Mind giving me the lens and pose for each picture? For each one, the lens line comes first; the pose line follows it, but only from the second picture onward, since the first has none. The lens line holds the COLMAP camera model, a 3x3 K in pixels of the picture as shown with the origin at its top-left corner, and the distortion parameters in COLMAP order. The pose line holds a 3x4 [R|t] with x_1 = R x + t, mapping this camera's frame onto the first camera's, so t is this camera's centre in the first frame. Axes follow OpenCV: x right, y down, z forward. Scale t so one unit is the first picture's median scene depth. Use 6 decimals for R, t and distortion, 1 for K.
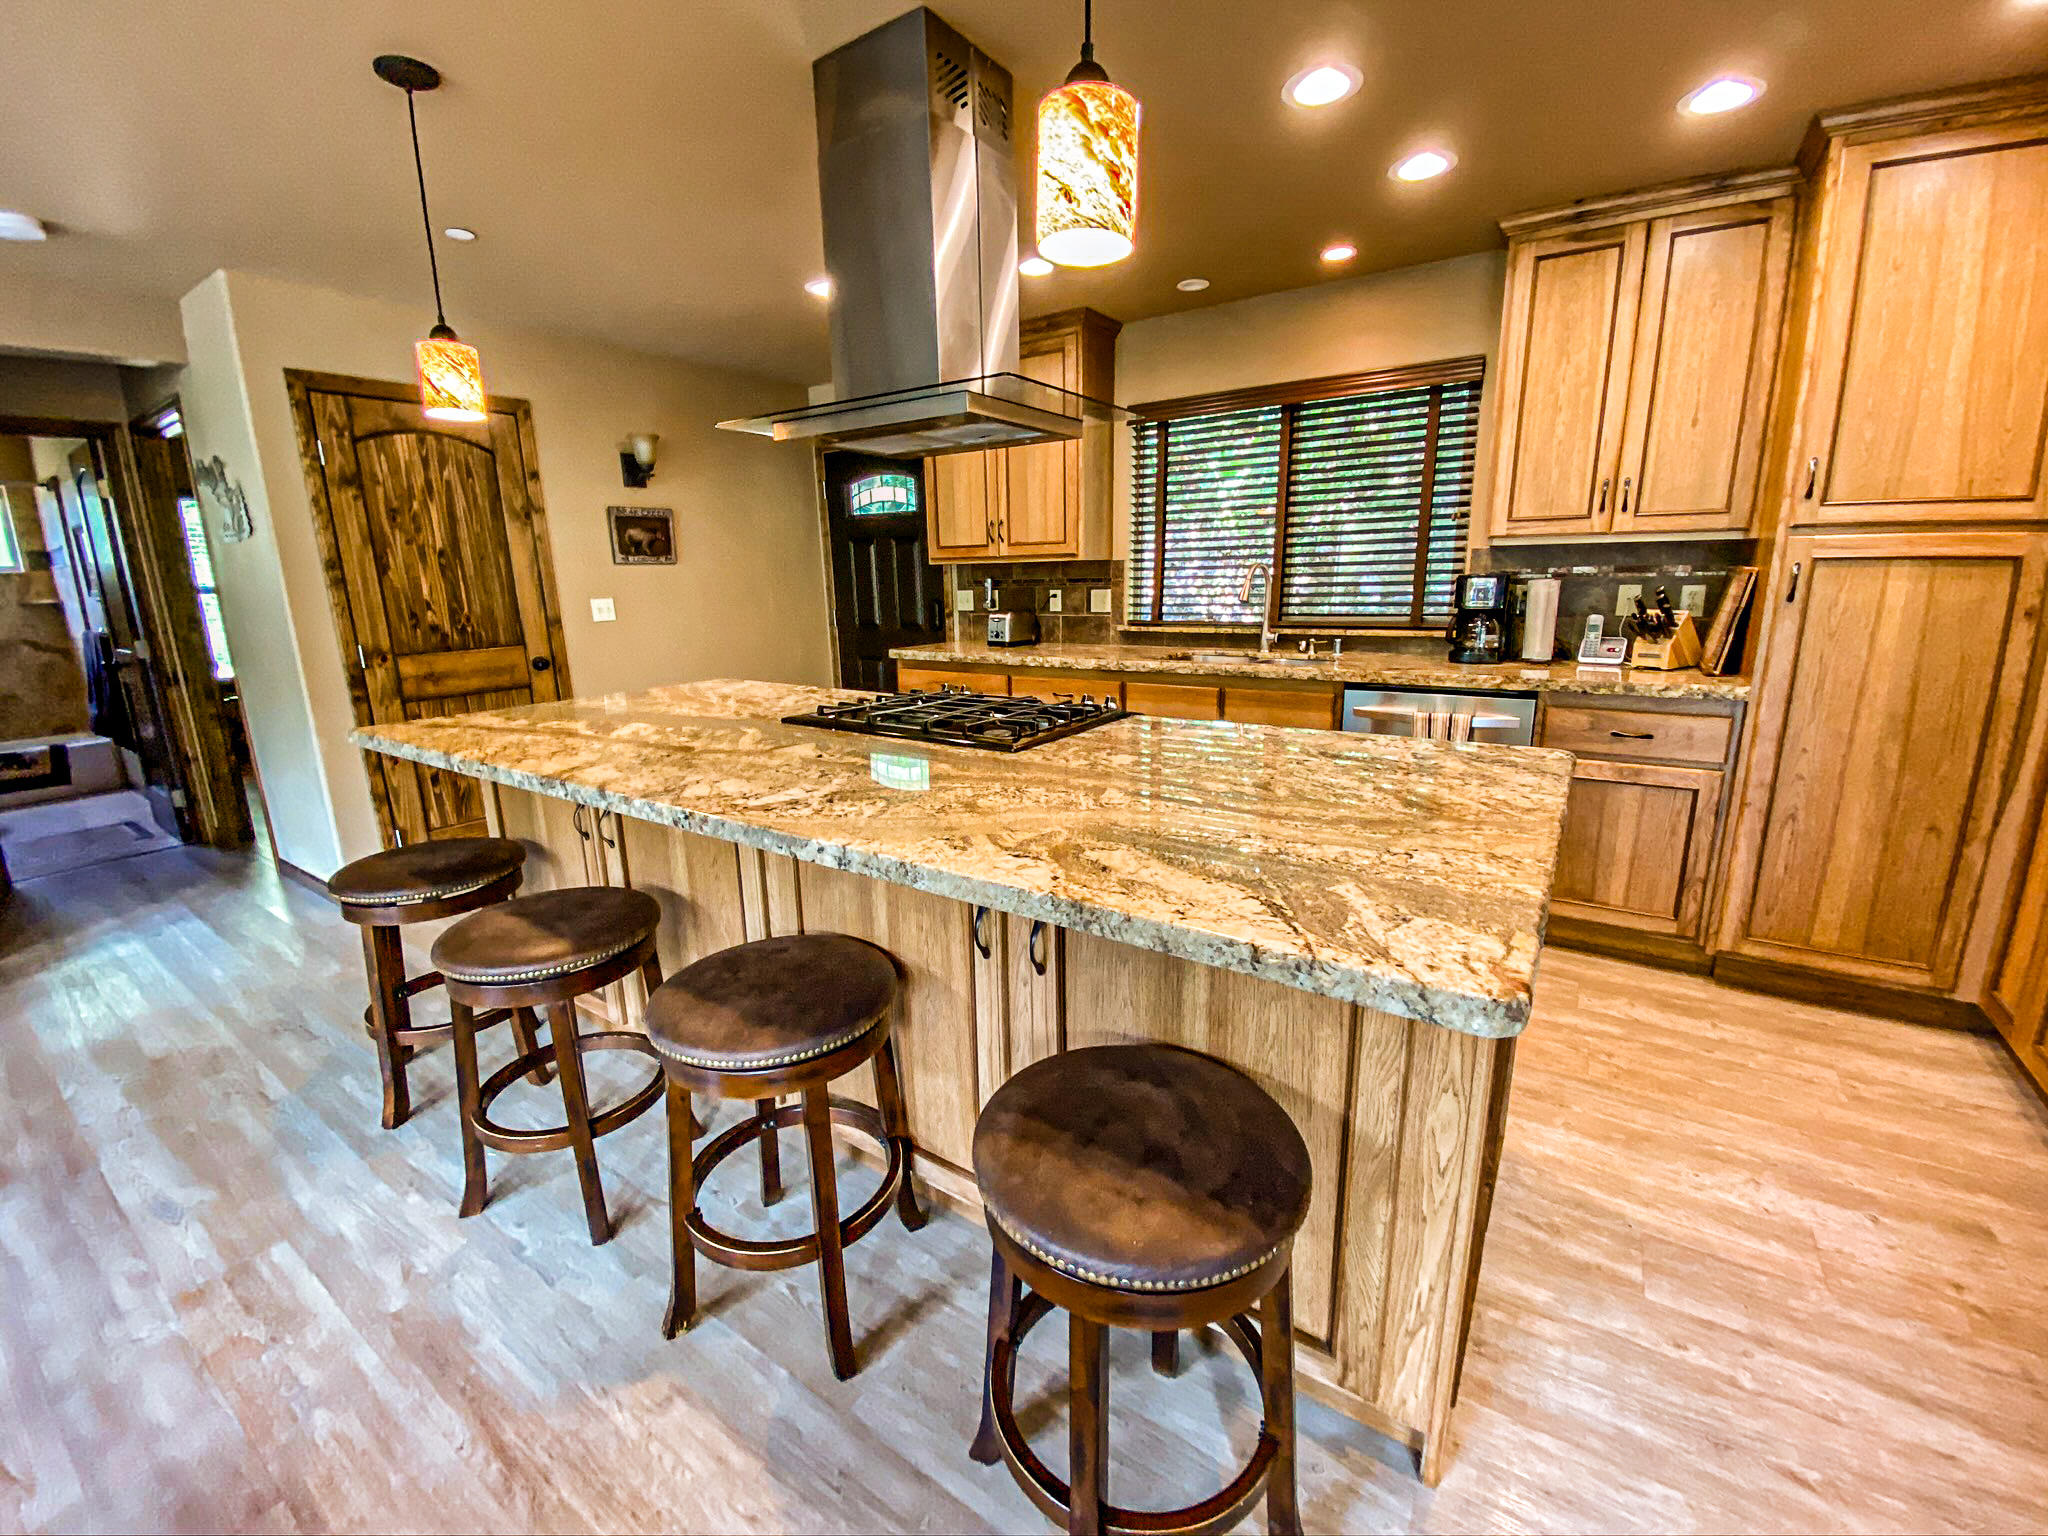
lens RADIAL K [[835.8, 0, 1021.7], [0, 835.8, 763.3], [0, 0, 1]] dist [0.014542, -0.017148]
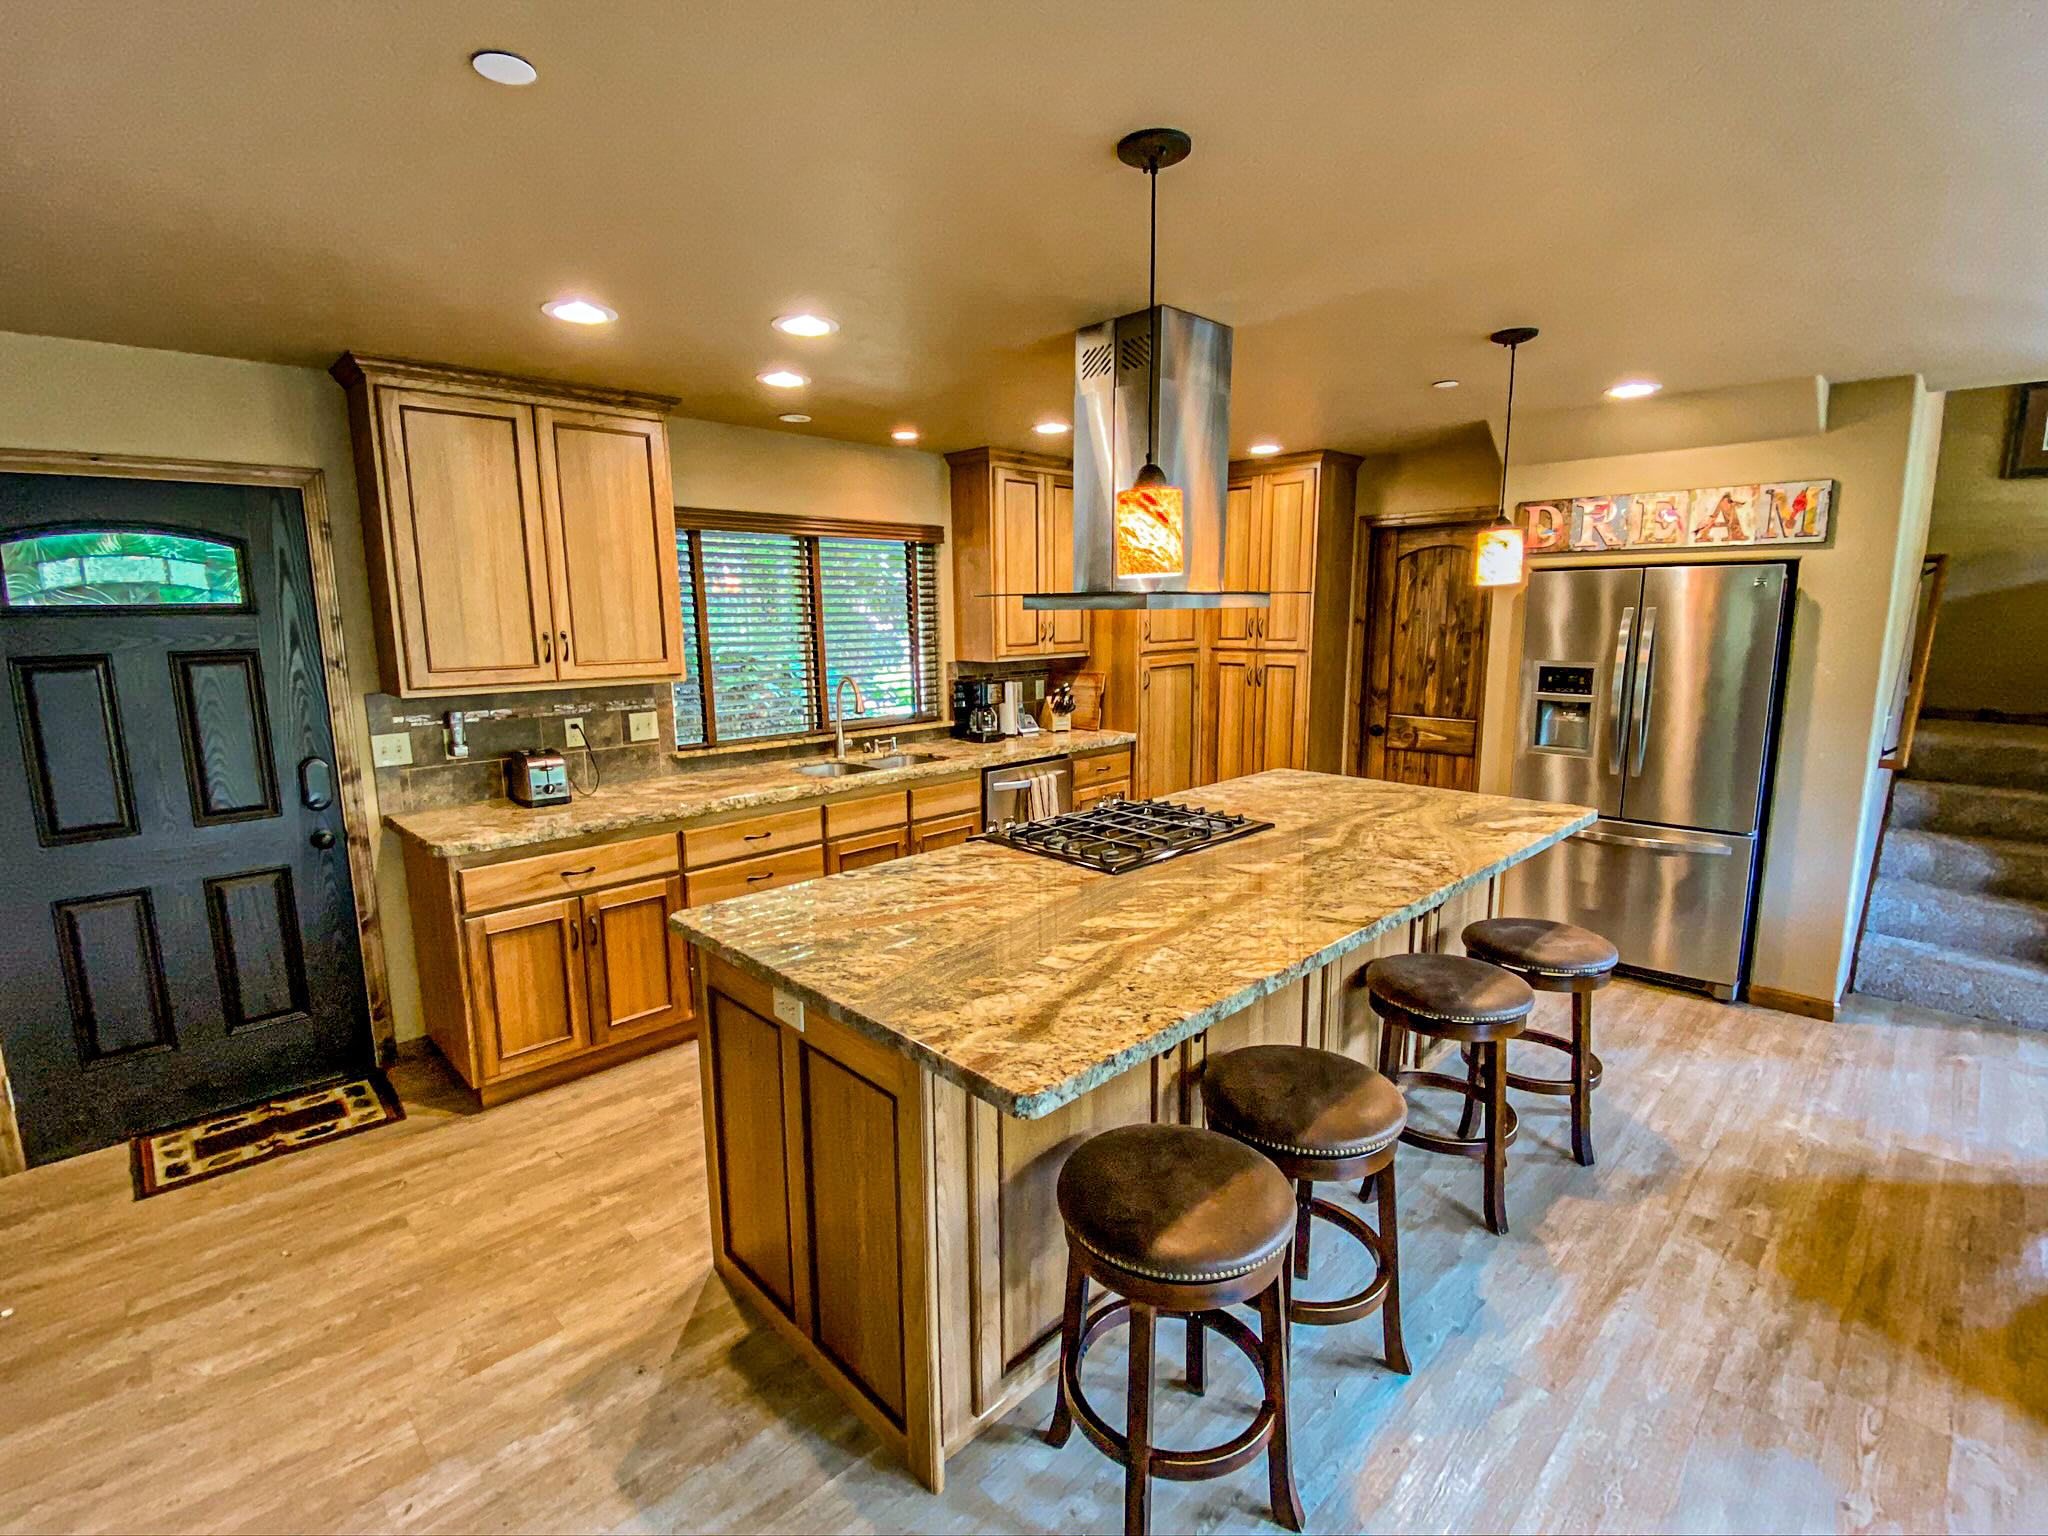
lens RADIAL K [[954.2, 0, 1025.6], [0, 954.2, 758.6], [0, 0, 1]] dist [0.026015, -0.022470]
pose [[0.195693, -0.130551, 0.971937, -0.856457], [0.225798, 0.970468, 0.084891, -0.182951], [-0.954316, 0.202849, 0.219392, 0.511363]]
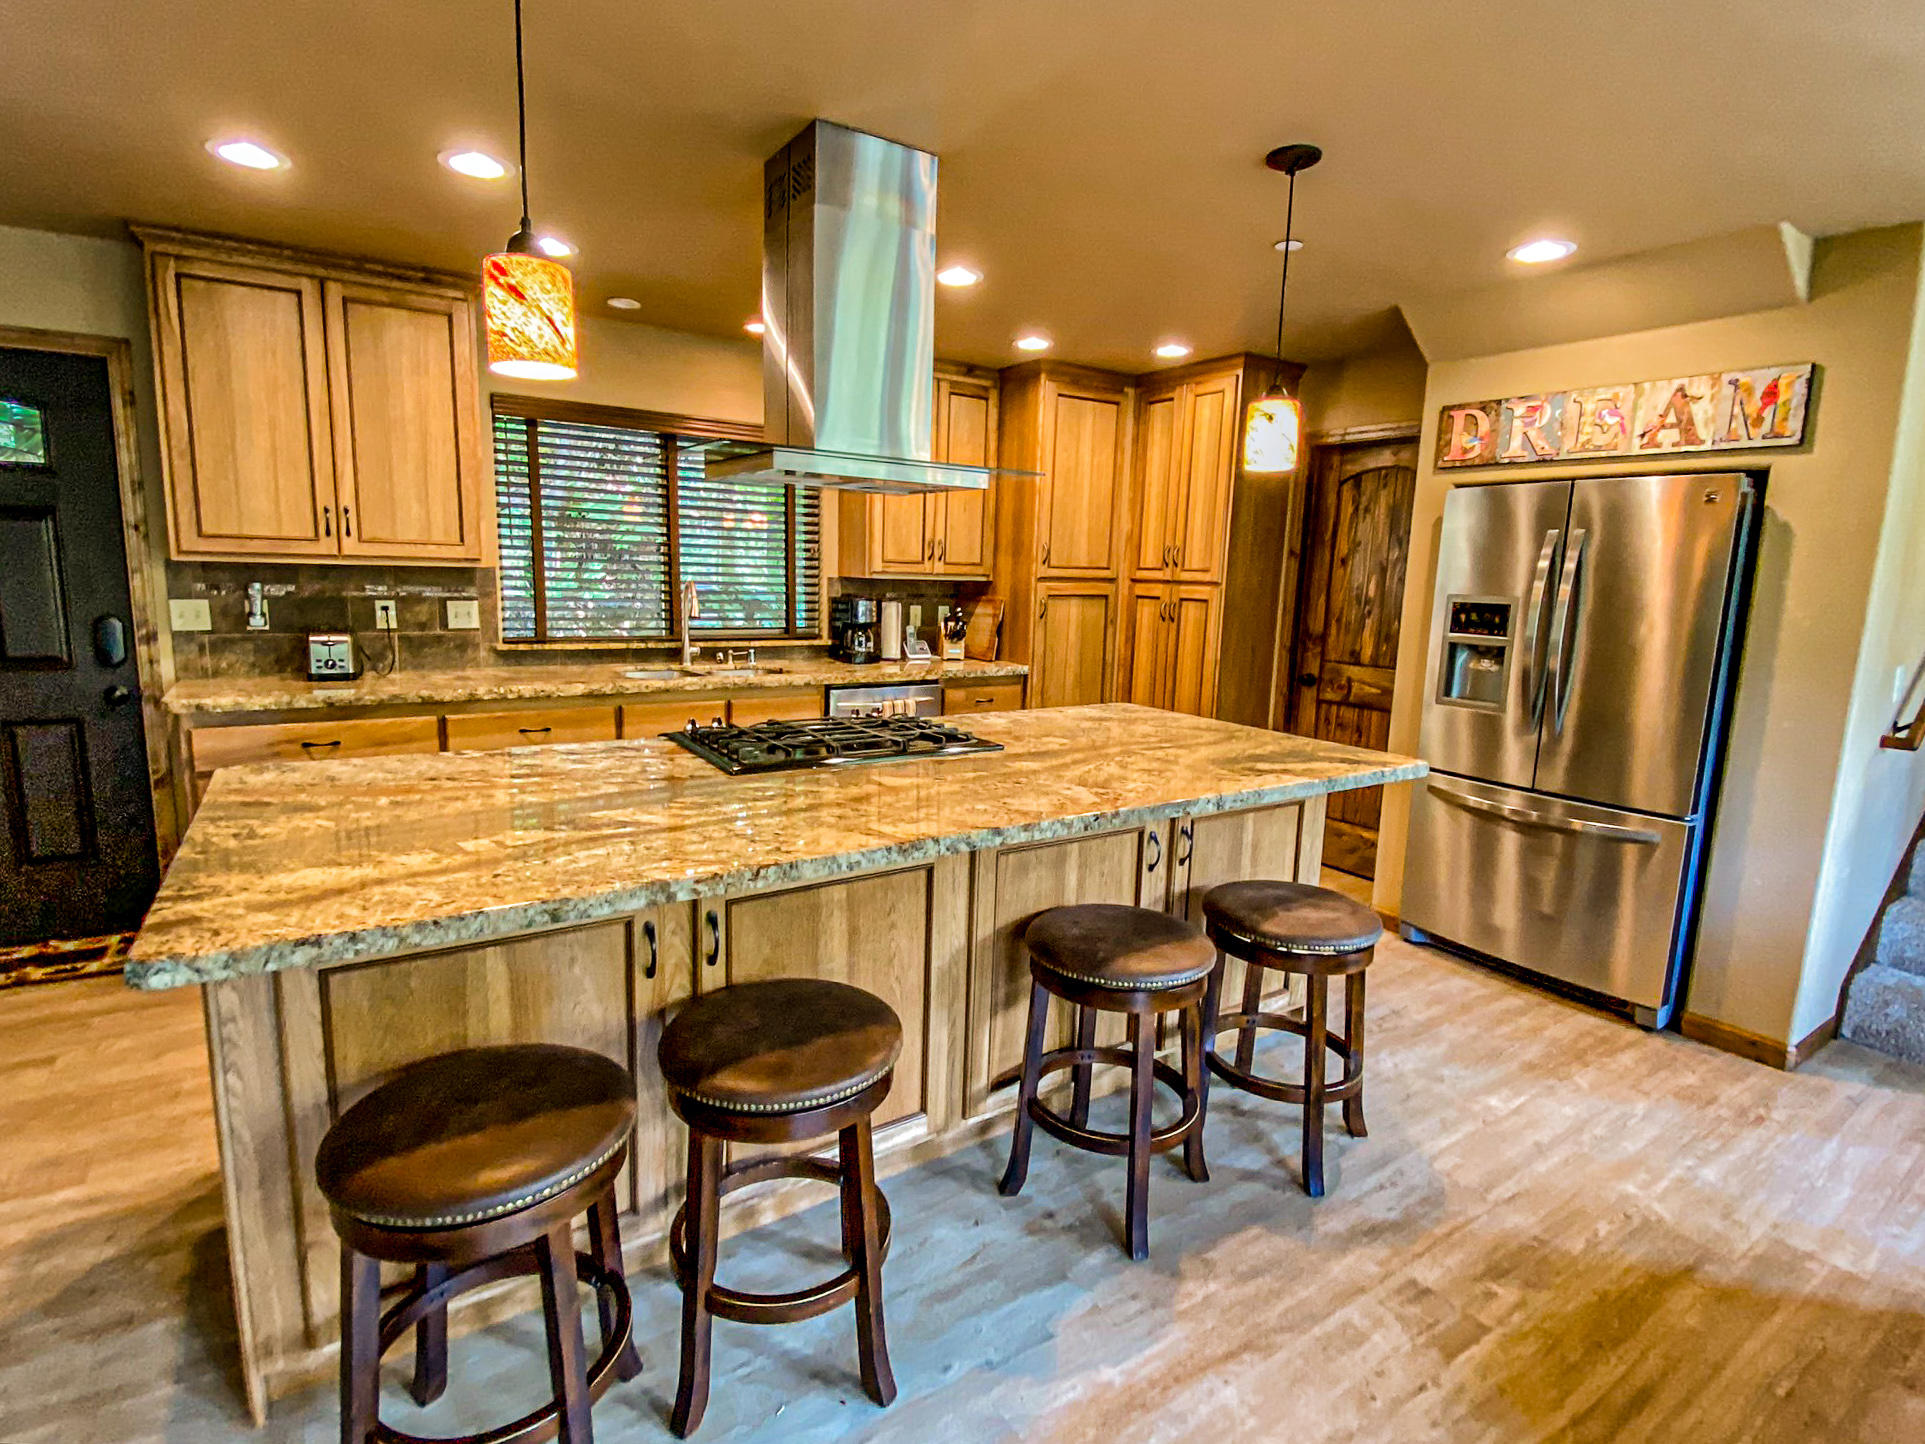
lens RADIAL K [[953.6, 0, 960.4], [0, 953.6, 713.3], [0, 0, 1]] dist [0.018818, -0.018380]
pose [[0.374978, -0.102945, 0.921300, -0.677753], [0.169005, 0.984752, 0.041249, -0.065775], [-0.911498, 0.140237, 0.386659, 0.246167]]
